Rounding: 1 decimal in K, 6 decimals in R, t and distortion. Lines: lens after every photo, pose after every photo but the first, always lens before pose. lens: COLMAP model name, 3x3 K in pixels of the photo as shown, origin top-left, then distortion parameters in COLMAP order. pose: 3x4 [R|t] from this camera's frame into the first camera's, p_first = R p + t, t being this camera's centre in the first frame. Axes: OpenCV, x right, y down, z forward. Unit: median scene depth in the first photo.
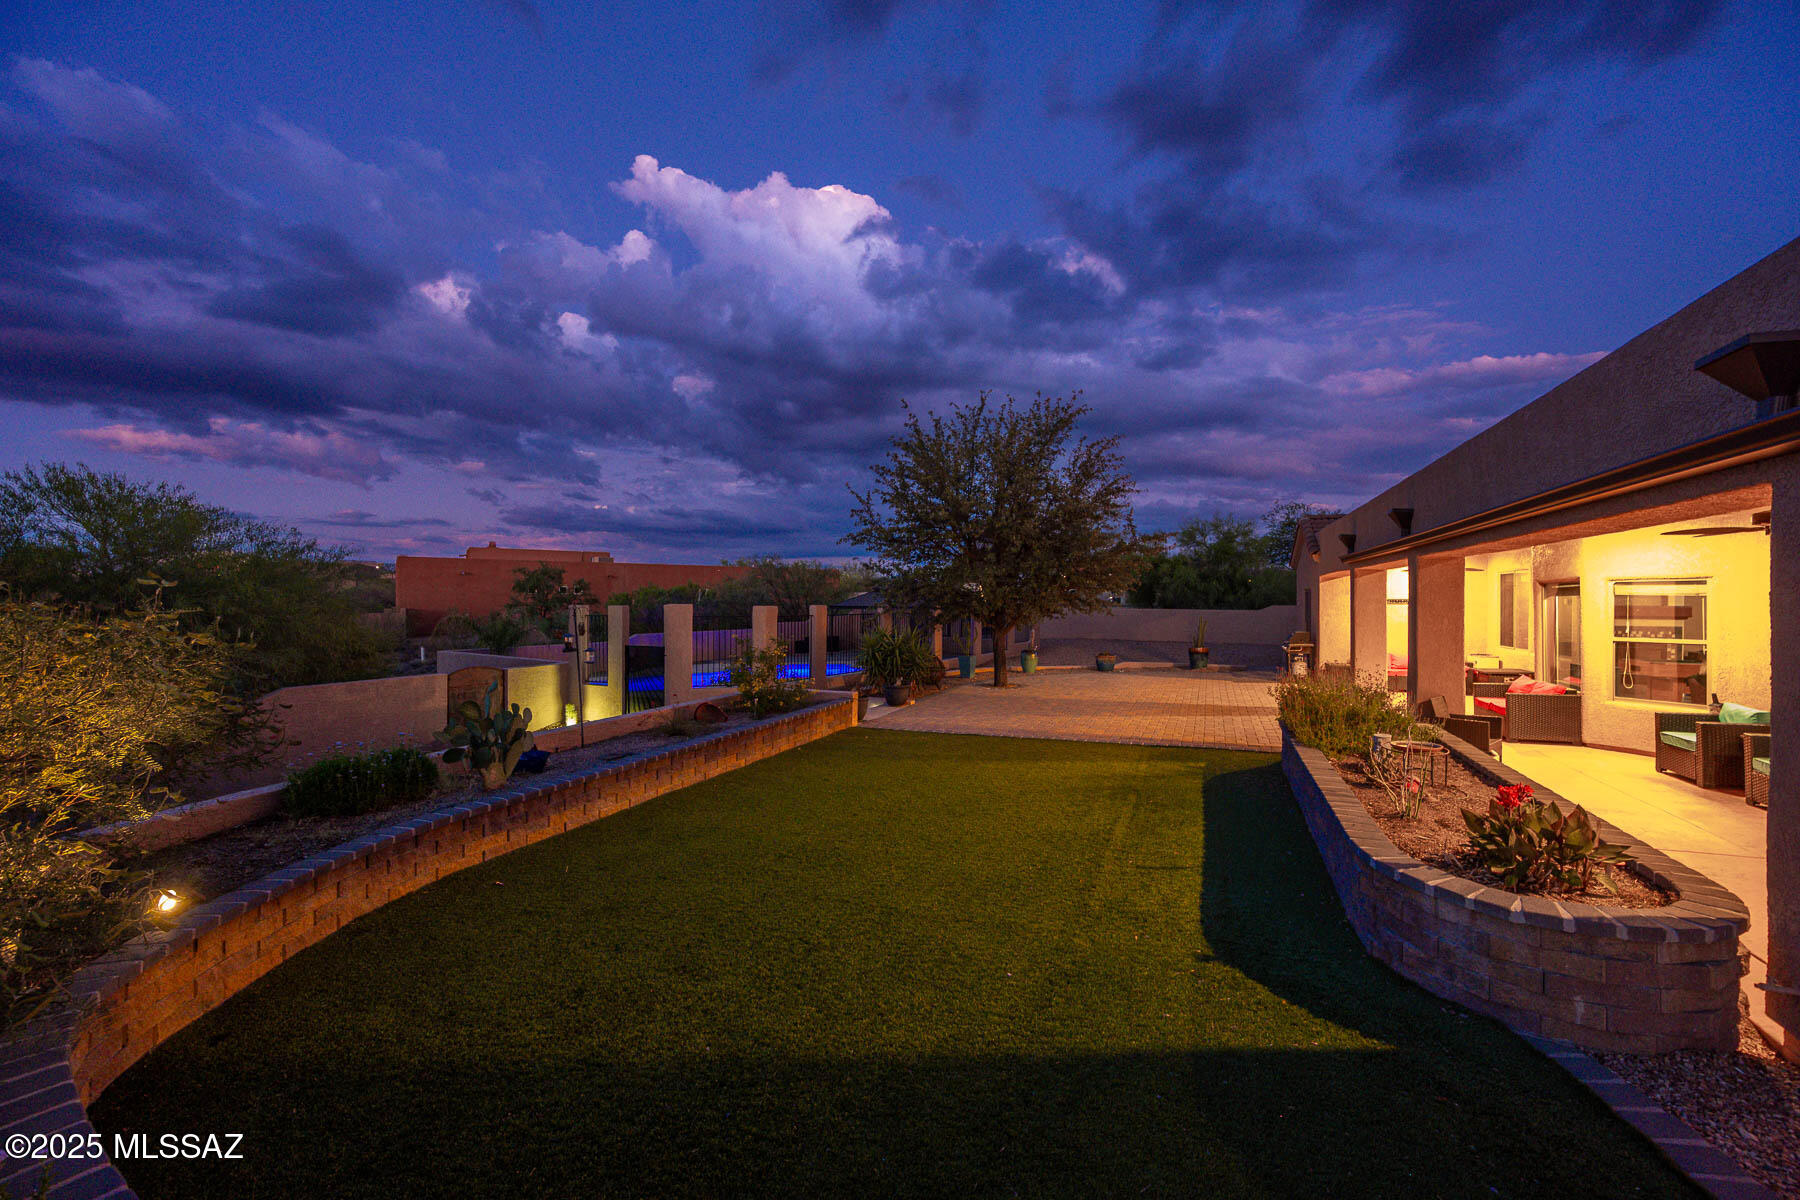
lens RADIAL K [[711.3, 0, 900.0], [0, 711.3, 600.0], [0, 0, 1]] dist [0.000156, -0.000043]
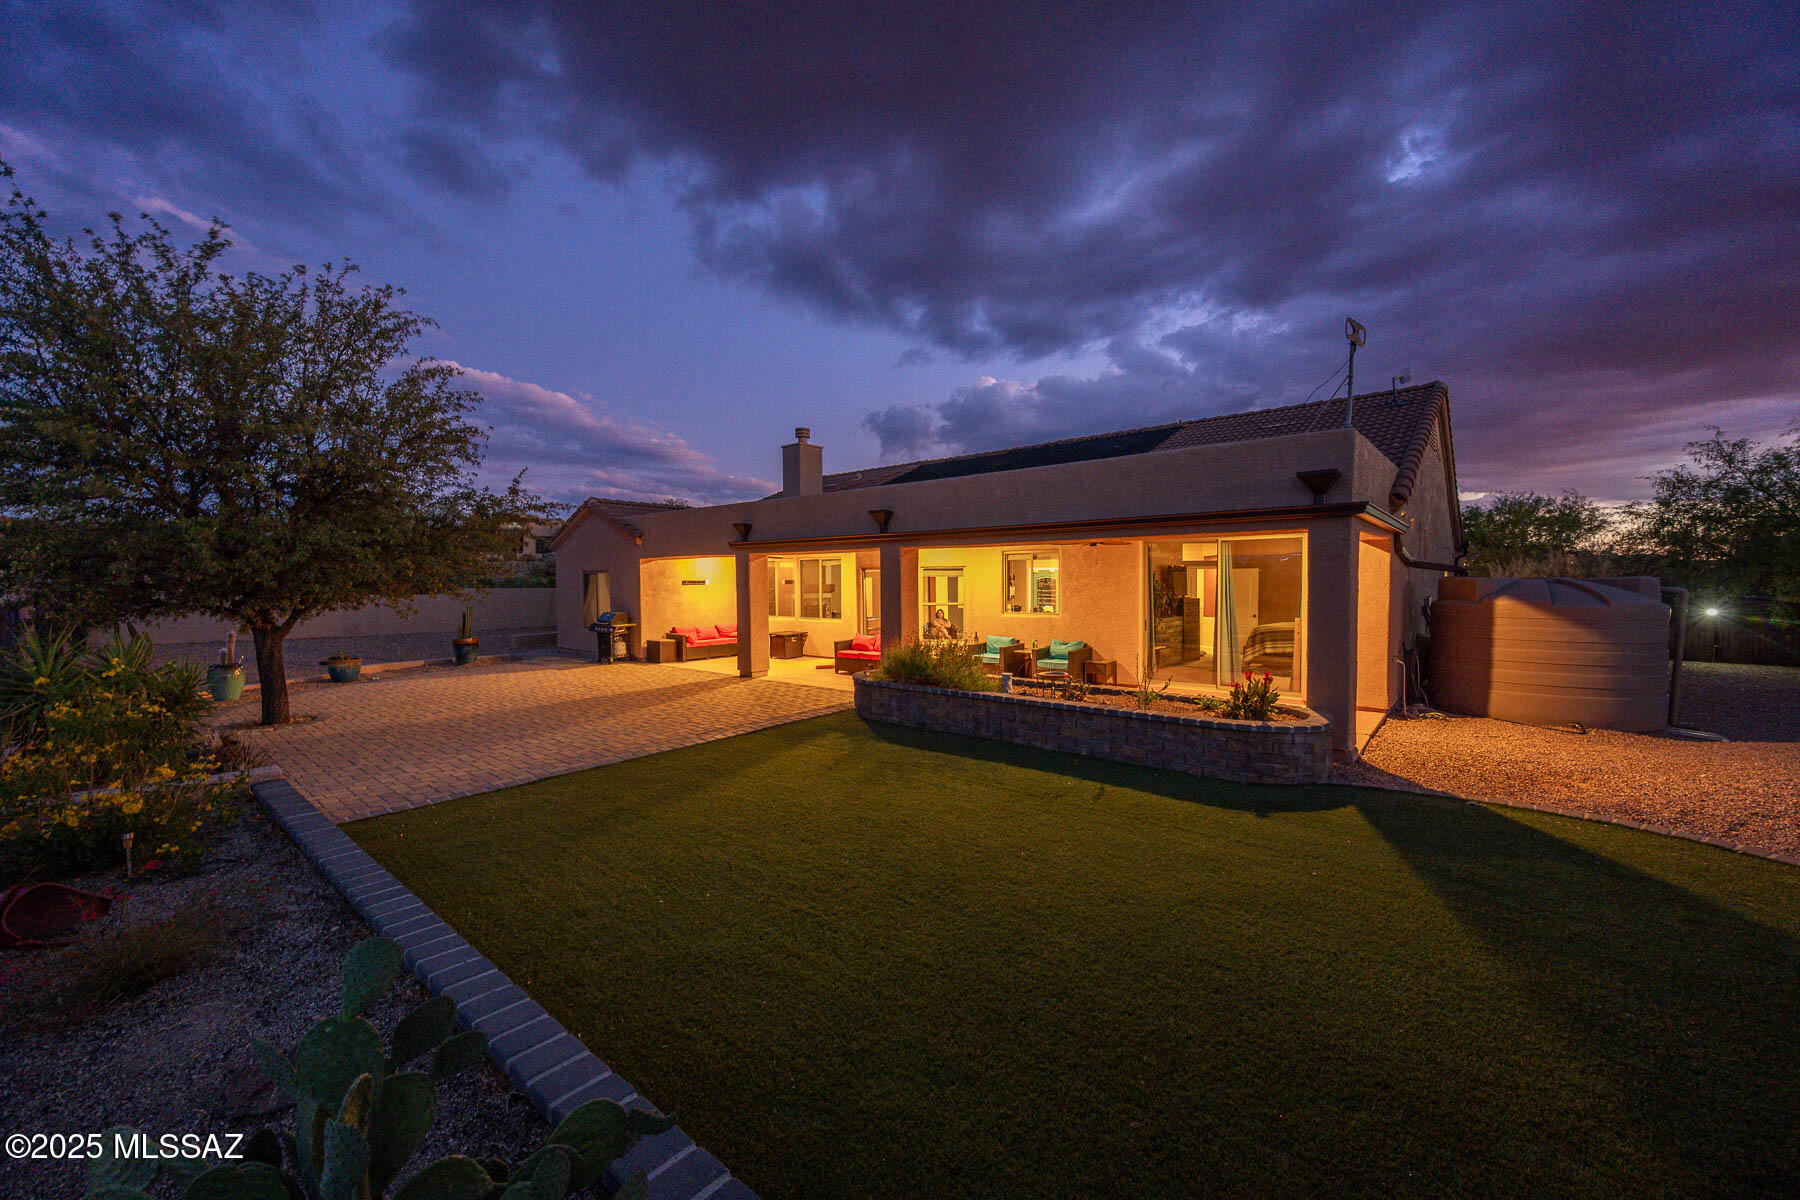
lens RADIAL K [[711.3, 0, 900.0], [0, 711.3, 600.0], [0, 0, 1]] dist [0.000156, -0.000043]
pose [[0.279518, -0.020675, 0.959918, -0.250206], [0.001190, 0.999775, 0.021187, 0.004122], [-0.960140, -0.004780, 0.279480, 0.273119]]
